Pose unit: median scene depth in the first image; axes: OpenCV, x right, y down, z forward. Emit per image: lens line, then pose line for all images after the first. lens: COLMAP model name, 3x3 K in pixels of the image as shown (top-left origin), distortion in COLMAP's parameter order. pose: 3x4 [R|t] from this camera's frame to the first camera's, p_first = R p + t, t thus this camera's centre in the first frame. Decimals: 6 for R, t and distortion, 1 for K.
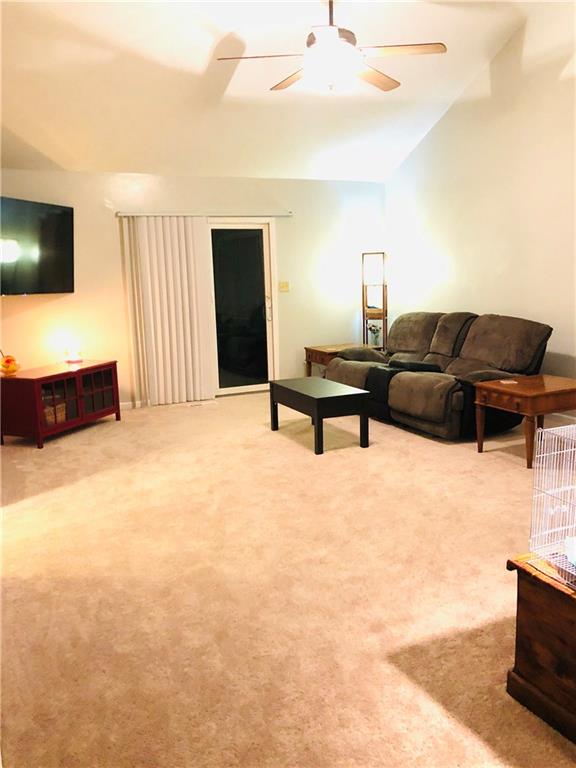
lens RADIAL K [[626.7, 0, 288.0], [0, 626.7, 371.9], [0, 0, 1]] dist [0.117918, -0.205588]
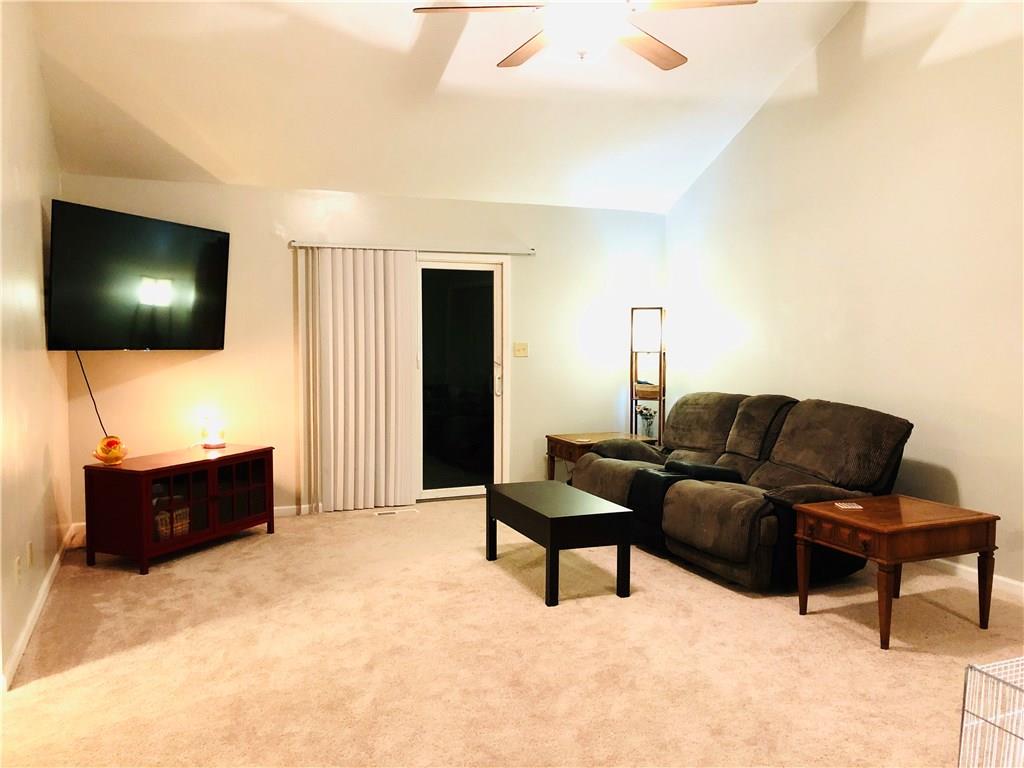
lens RADIAL K [[835.6, 0, 497.3], [0, 835.6, 384.0], [0, 0, 1]] dist [0.117918, -0.205588]
pose [[0.998388, 0.033254, -0.045989, 0.025075], [-0.037489, 0.994817, -0.094516, -0.011600], [0.042608, 0.096088, 0.994460, 0.107201]]
